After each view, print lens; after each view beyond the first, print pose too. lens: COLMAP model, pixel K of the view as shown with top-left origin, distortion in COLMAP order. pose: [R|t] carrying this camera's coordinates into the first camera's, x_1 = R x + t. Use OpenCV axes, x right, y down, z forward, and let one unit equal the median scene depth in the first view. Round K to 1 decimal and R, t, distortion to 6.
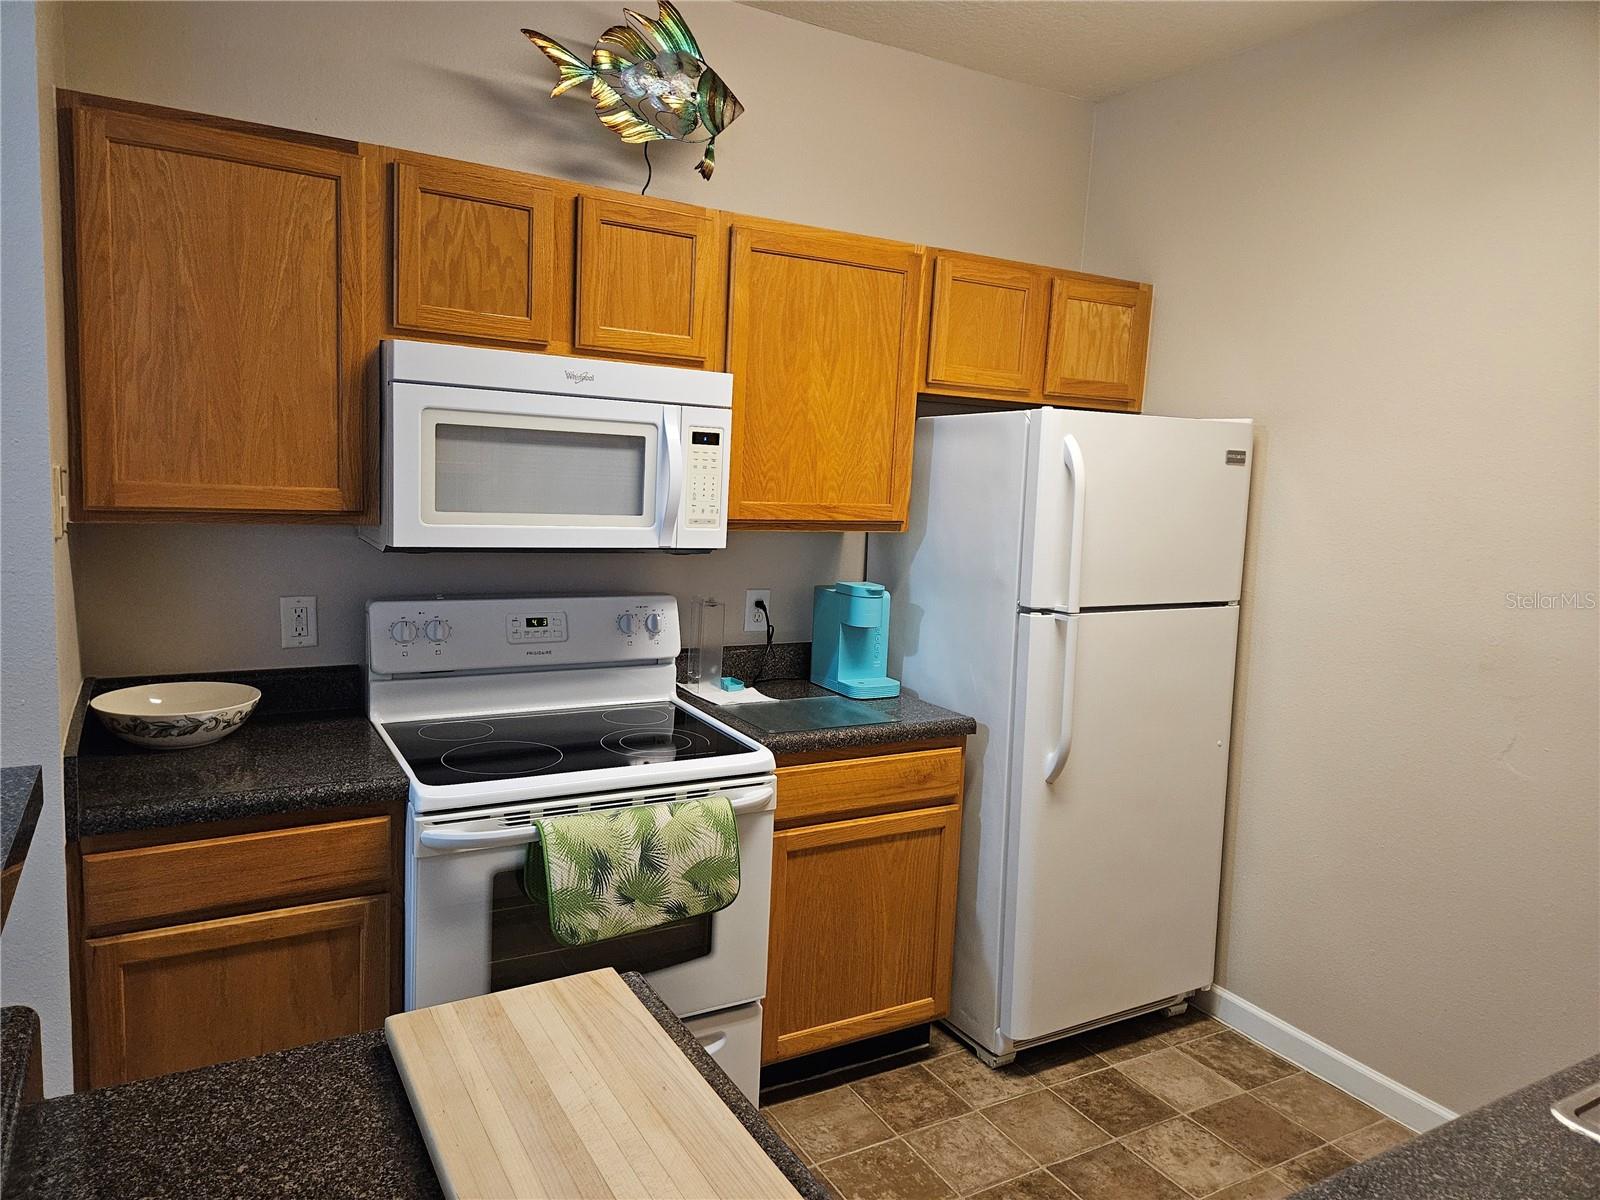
lens RADIAL K [[1074.2, 0, 809.5], [0, 1074.2, 604.1], [0, 0, 1]] dist [0.060323, -0.045029]
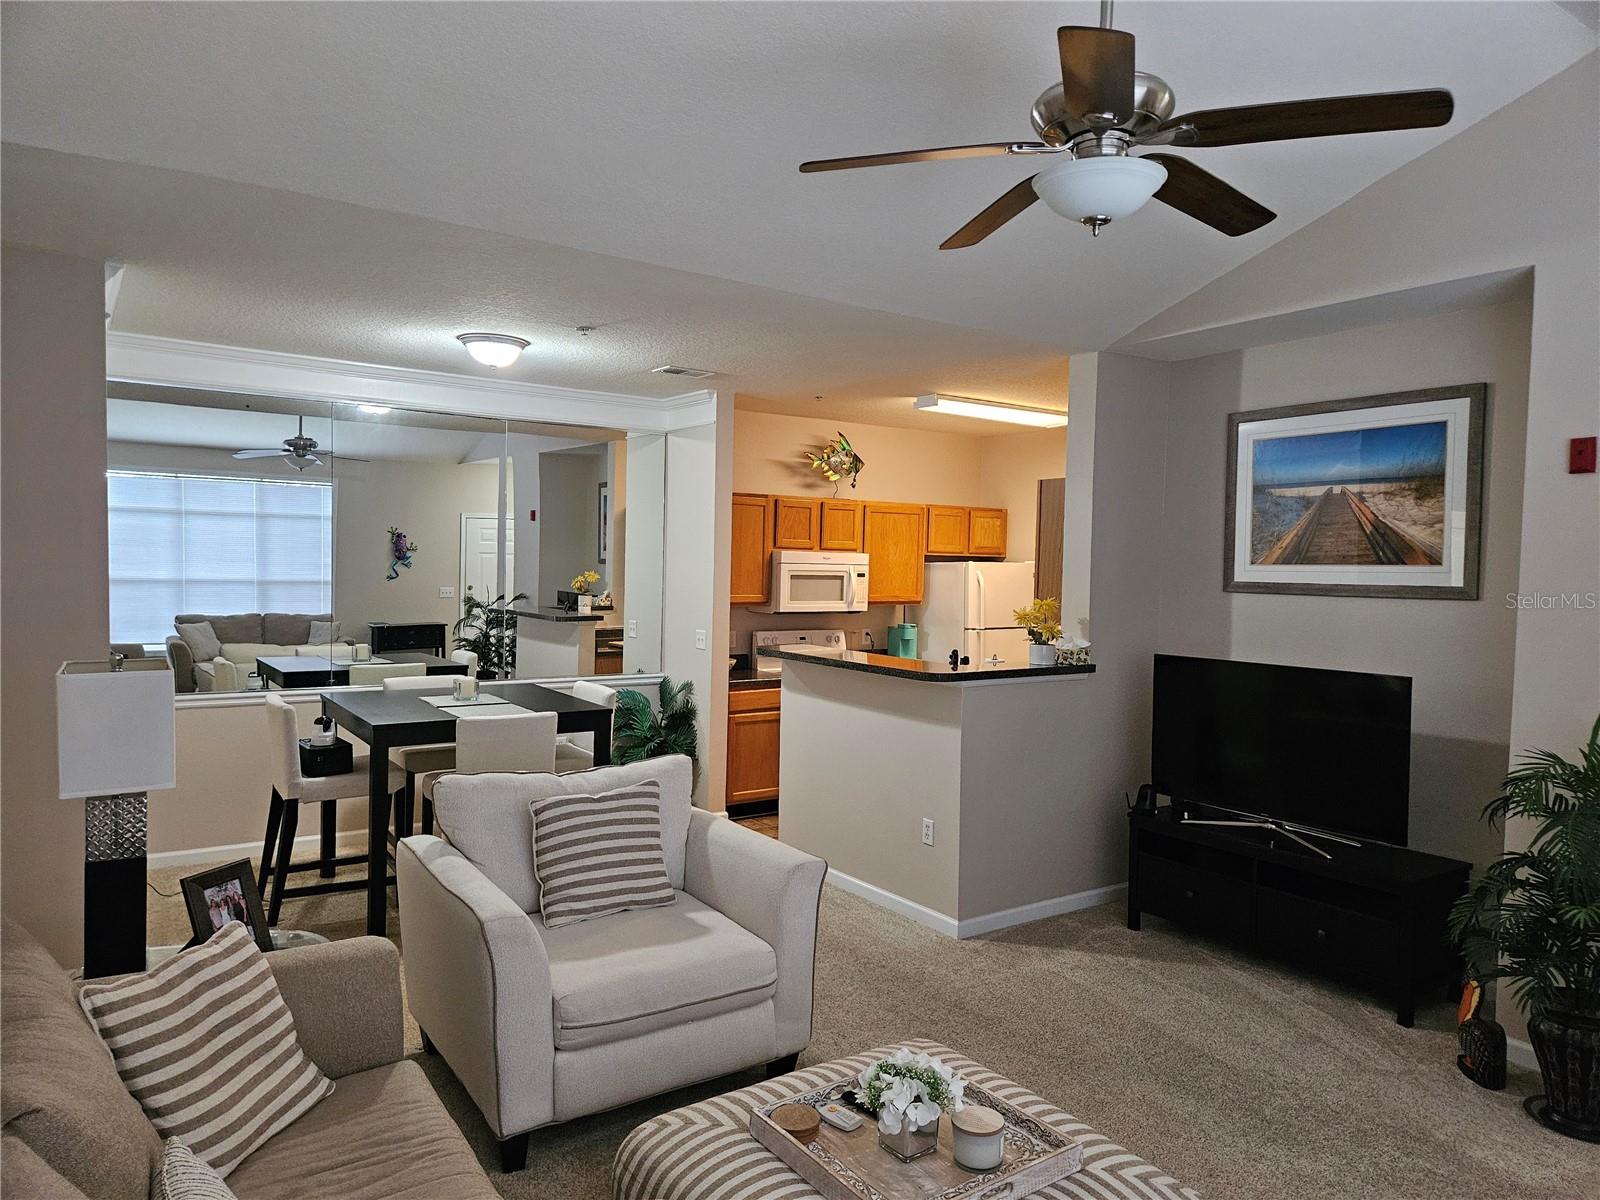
lens RADIAL K [[1074.2, 0, 804.4], [0, 1074.2, 605.6], [0, 0, 1]] dist [0.060323, -0.045029]
pose [[0.997896, -0.029170, 0.057902, -0.419602], [0.033796, 0.996174, -0.080591, 0.166912], [-0.055330, 0.082379, 0.995064, -1.948725]]
